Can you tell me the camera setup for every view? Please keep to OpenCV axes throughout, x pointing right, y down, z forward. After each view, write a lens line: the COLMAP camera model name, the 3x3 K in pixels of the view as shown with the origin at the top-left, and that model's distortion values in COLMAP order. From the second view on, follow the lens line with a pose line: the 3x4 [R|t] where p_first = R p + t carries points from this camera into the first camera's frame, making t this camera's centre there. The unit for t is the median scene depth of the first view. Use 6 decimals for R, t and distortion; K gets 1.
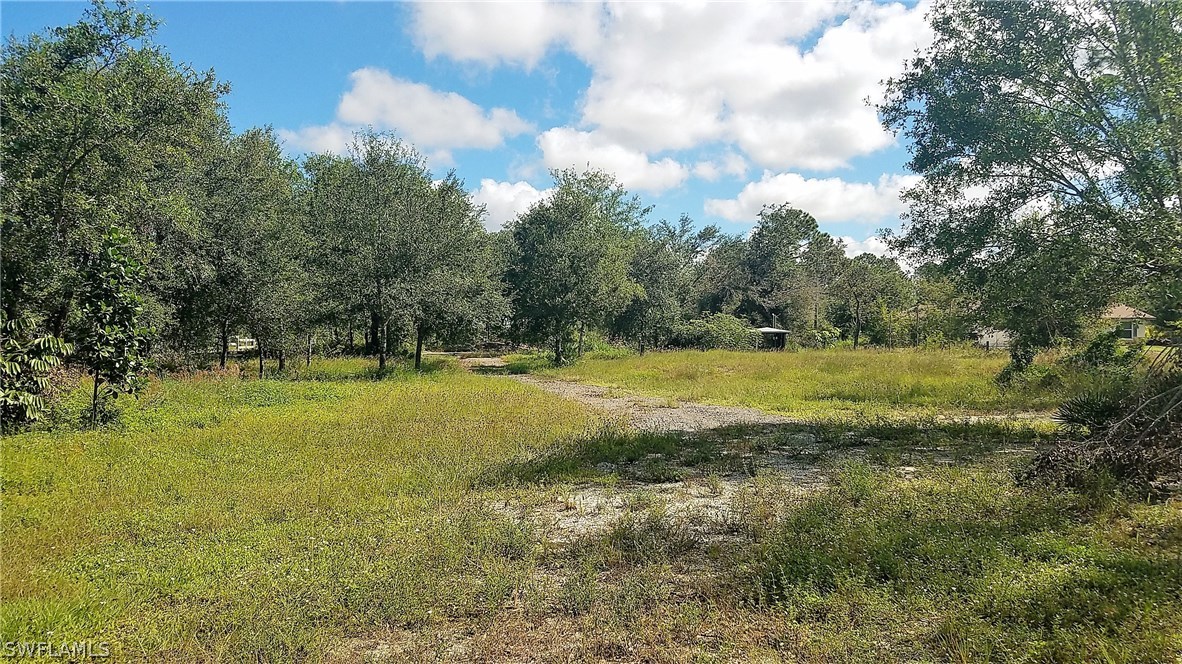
lens RADIAL K [[867.0, 0, 590.5], [0, 867.0, 328.6], [0, 0, 1]] dist [0.000112, -0.056749]
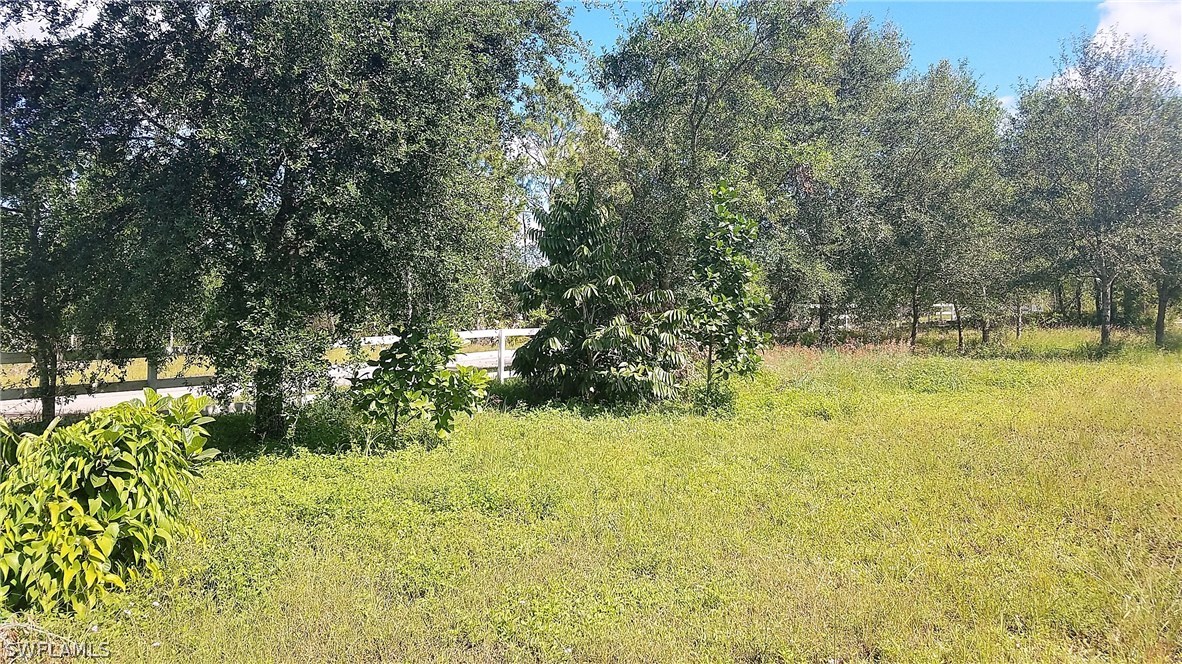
lens RADIAL K [[867.0, 0, 590.5], [0, 867.0, 328.6], [0, 0, 1]] dist [0.000112, -0.056749]
pose [[0.694824, 0.003084, -0.719173, -0.020262], [0.023377, 0.999366, 0.026871, 0.003447], [0.718800, -0.035483, 0.694311, 0.261953]]
